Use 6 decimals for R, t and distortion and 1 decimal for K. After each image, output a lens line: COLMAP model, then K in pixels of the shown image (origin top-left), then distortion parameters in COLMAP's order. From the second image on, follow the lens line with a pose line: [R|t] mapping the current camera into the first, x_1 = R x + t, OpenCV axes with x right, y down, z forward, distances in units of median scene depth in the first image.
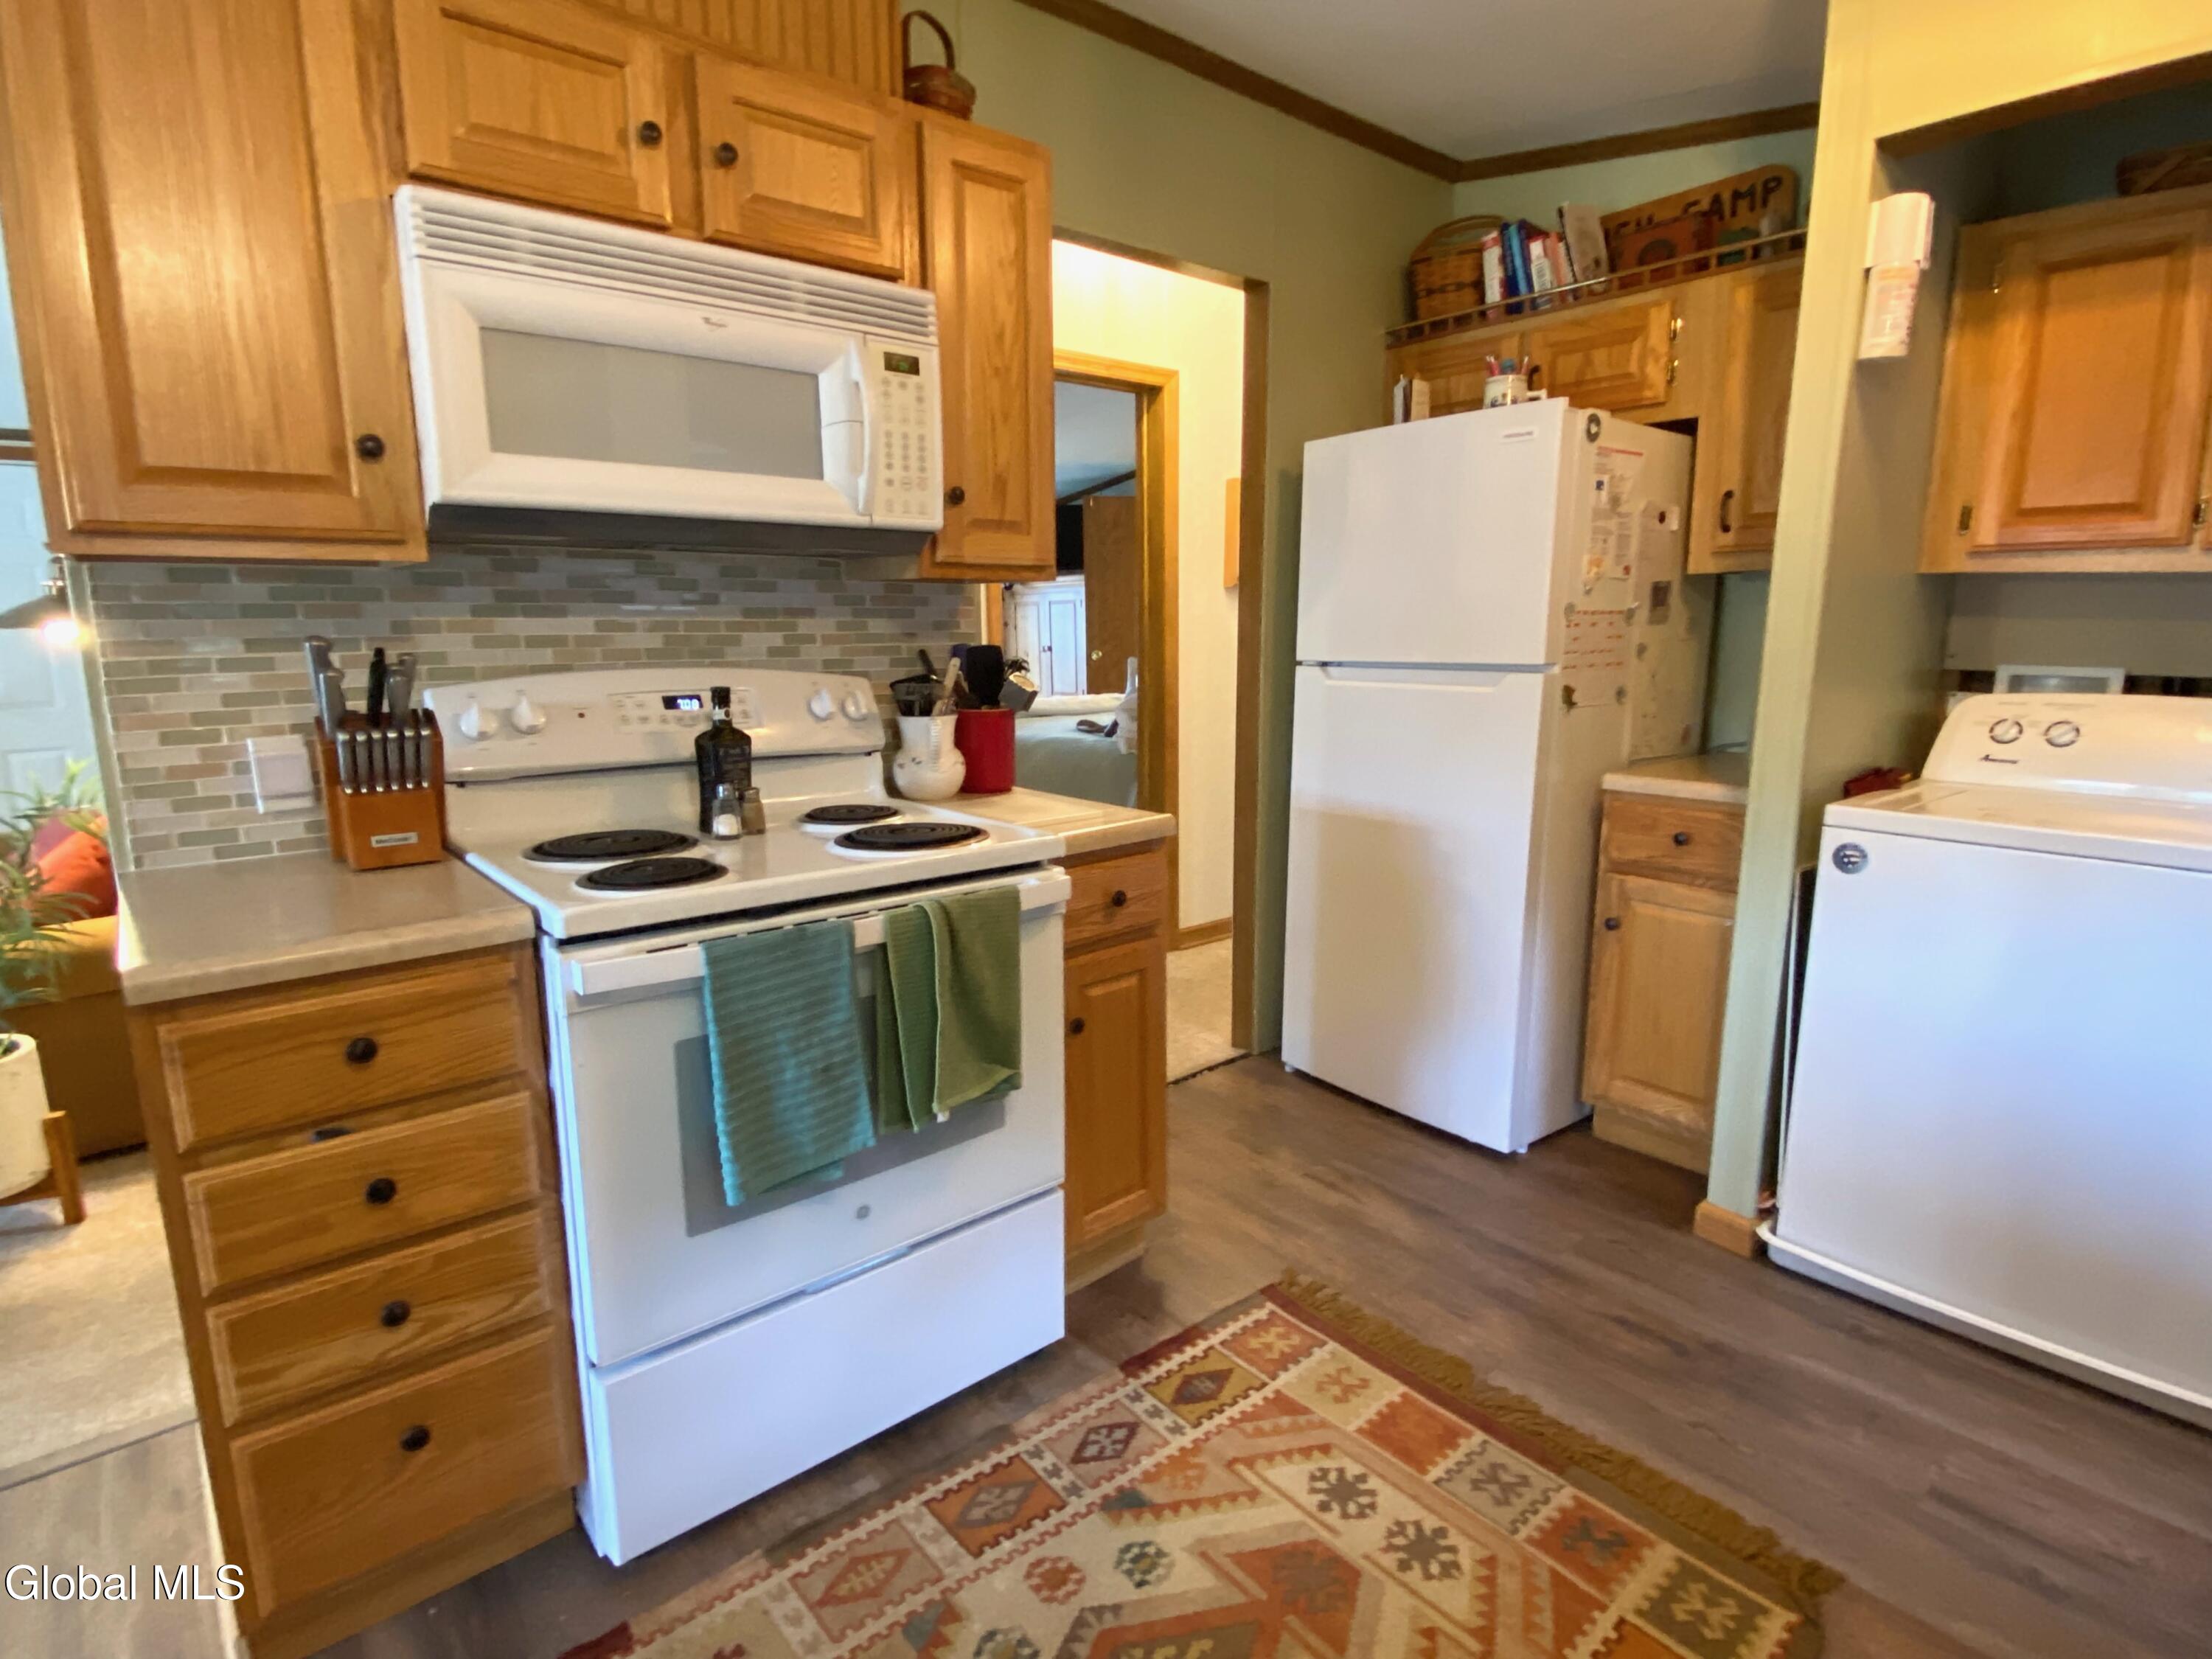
lens RADIAL K [[1137.7, 0, 1106.1], [0, 1137.7, 822.5], [0, 0, 1]] dist [-0.003815, -0.003041]
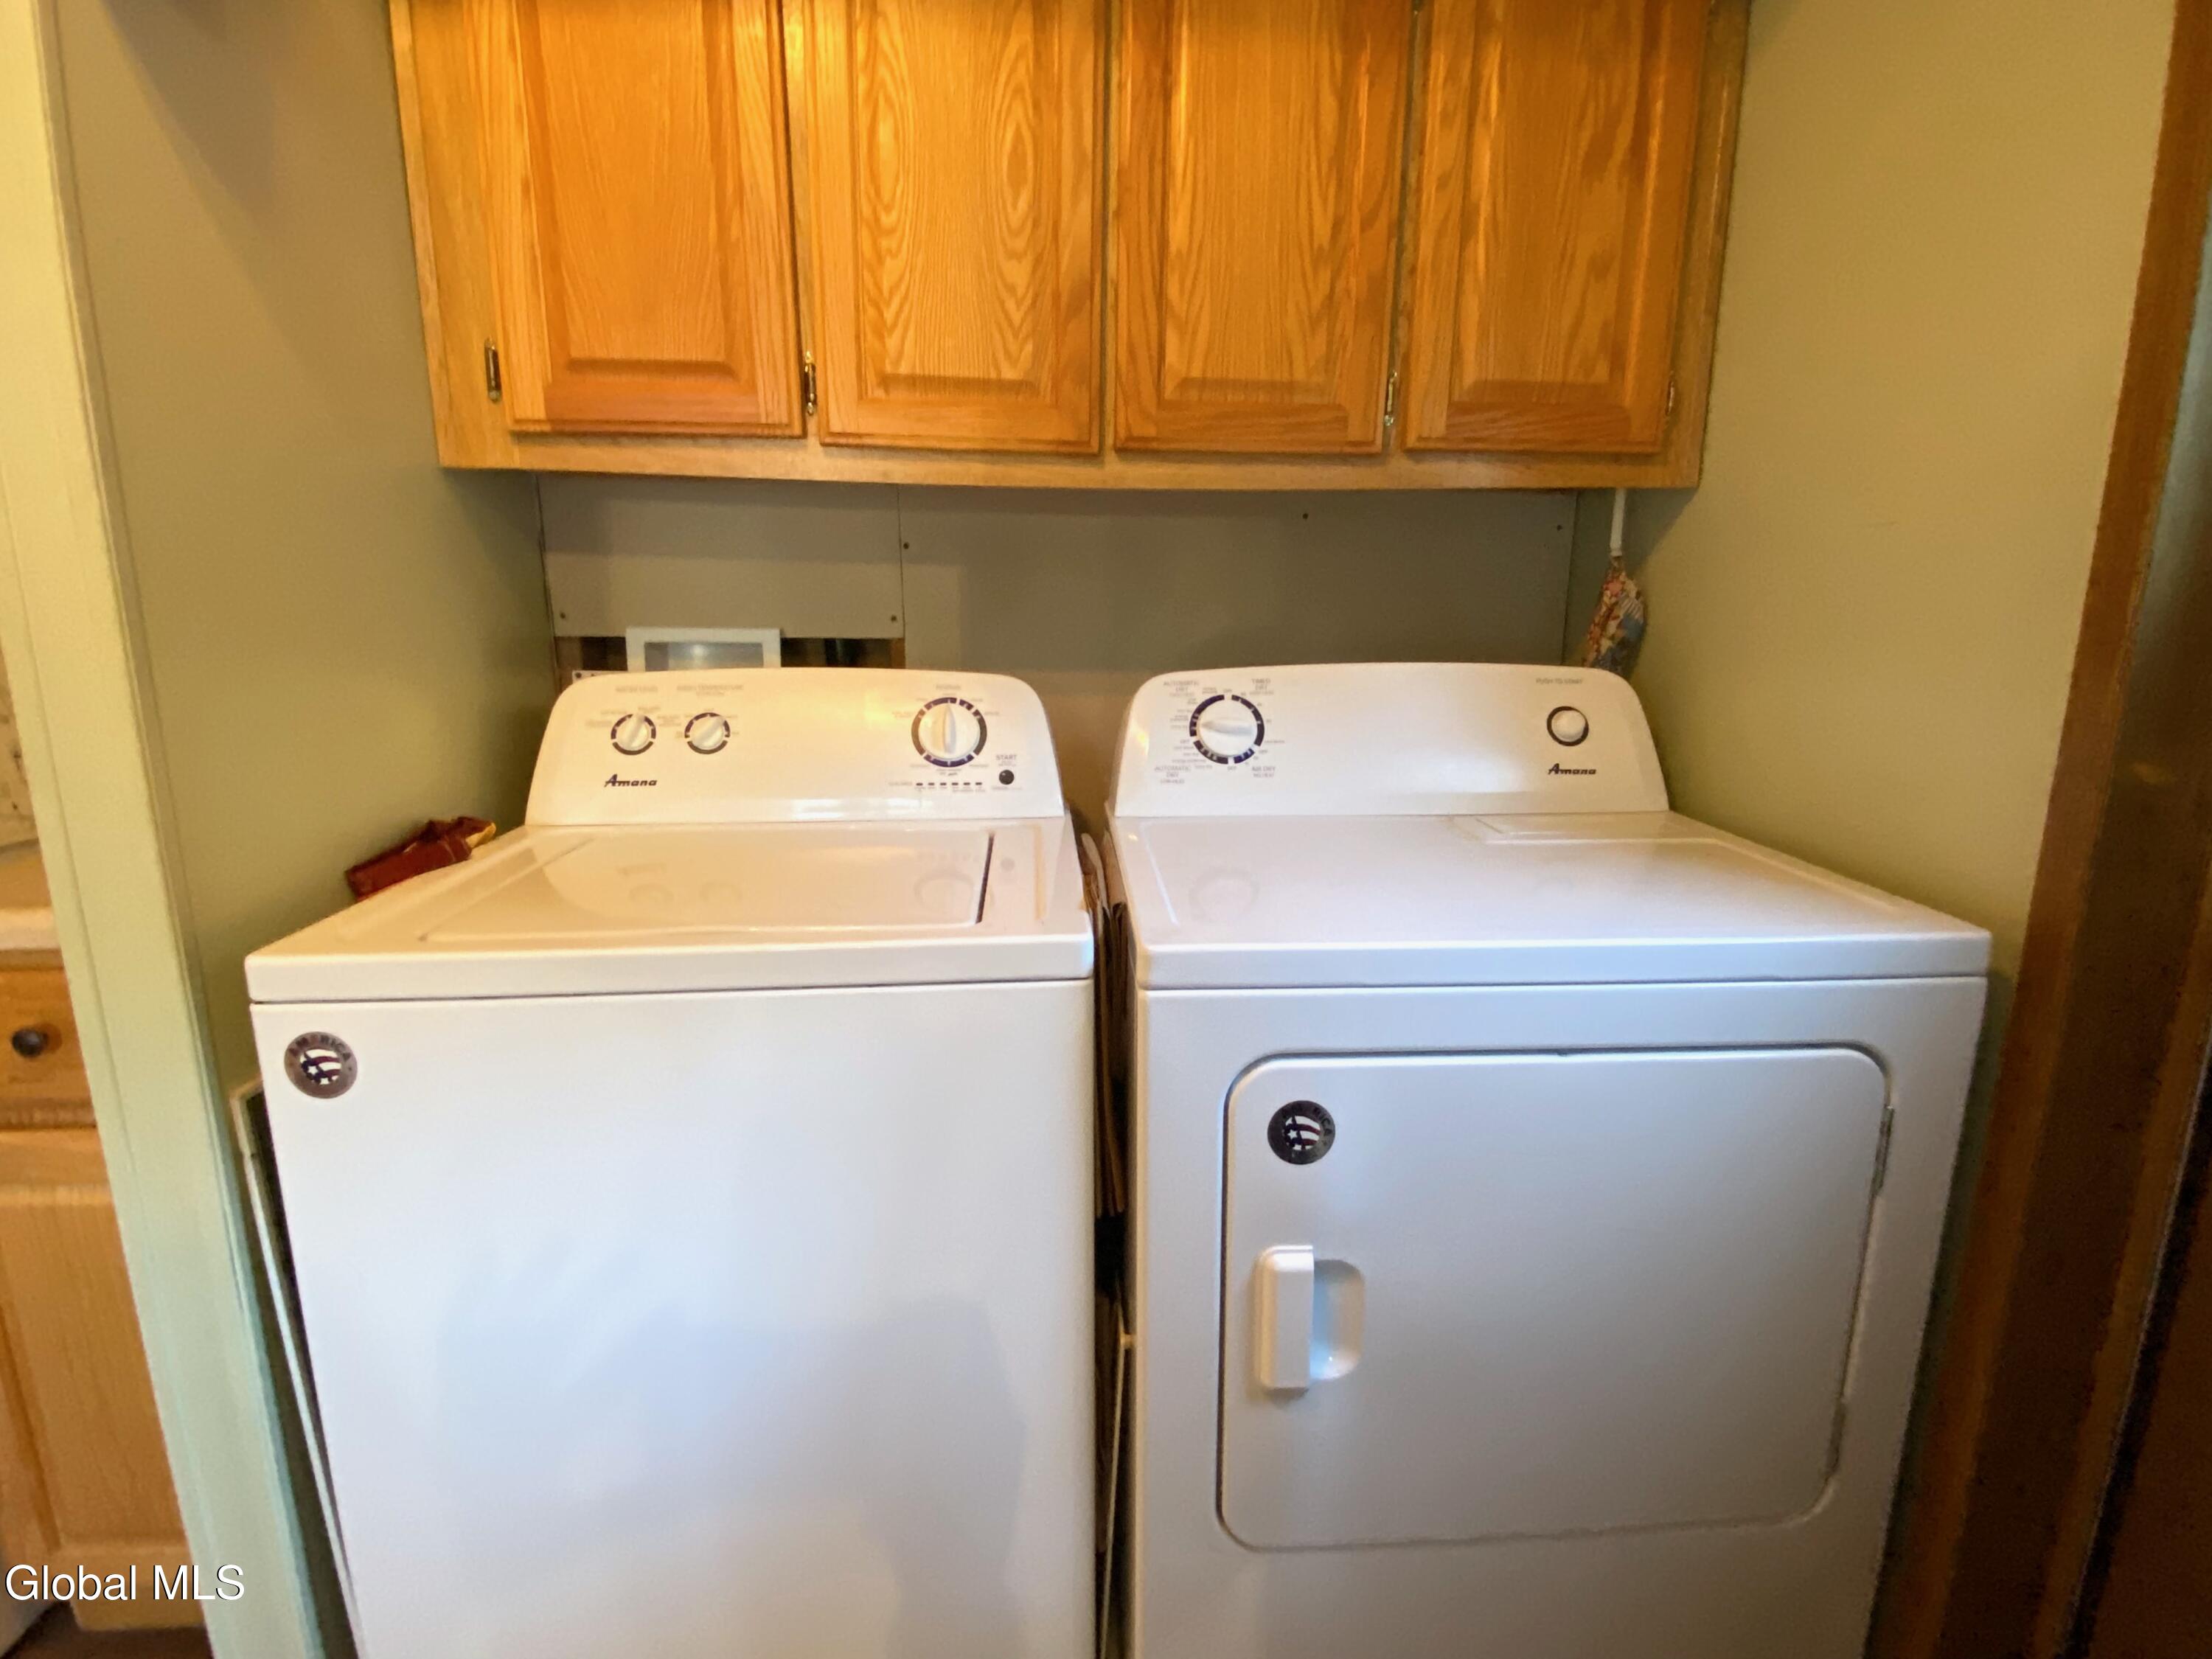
lens RADIAL K [[1137.7, 0, 1128.0], [0, 1137.7, 842.0], [0, 0, 1]] dist [-0.003815, -0.003041]
pose [[0.573126, -0.172719, 0.801059, 0.490630], [0.137801, 0.983929, 0.113556, -0.062788], [-0.807798, 0.045305, 0.587716, 0.465038]]
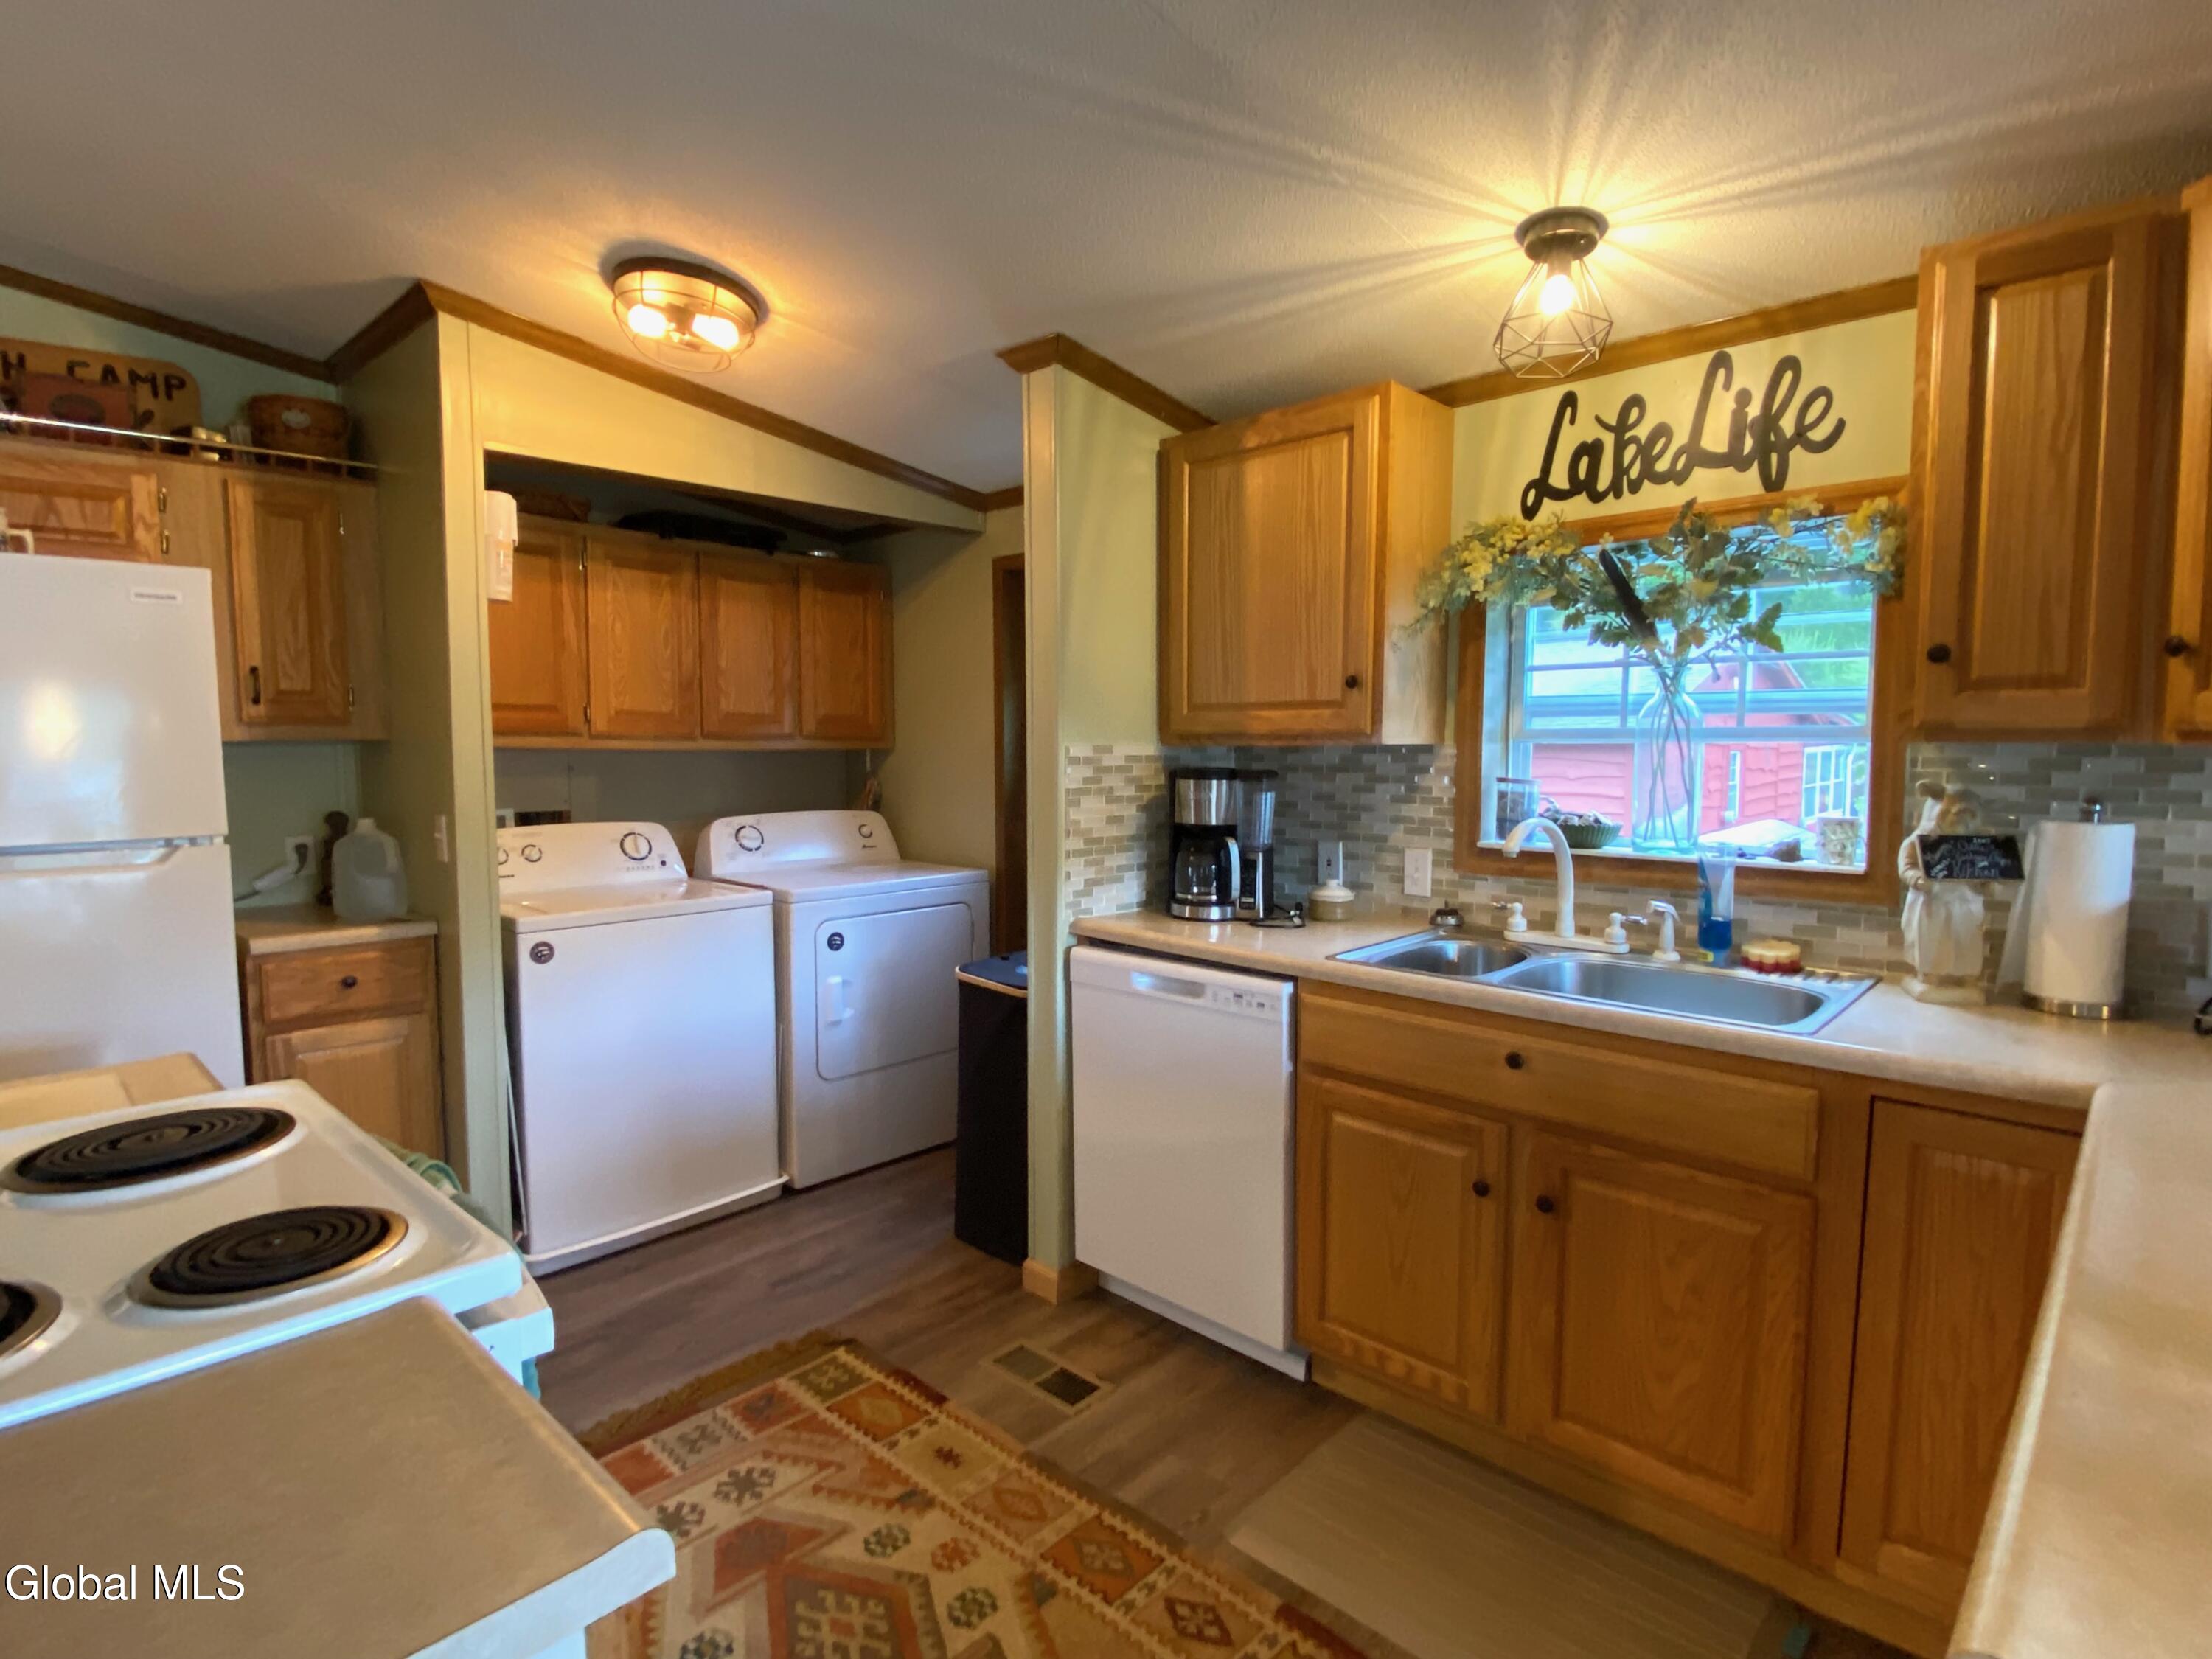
lens RADIAL K [[1137.7, 0, 1109.2], [0, 1137.7, 810.7], [0, 0, 1]] dist [-0.003815, -0.003041]
pose [[-0.115285, -0.050412, 0.992052, -0.789284], [0.177177, 0.981653, 0.070473, -0.113488], [-0.977404, 0.183893, -0.104238, 0.435764]]
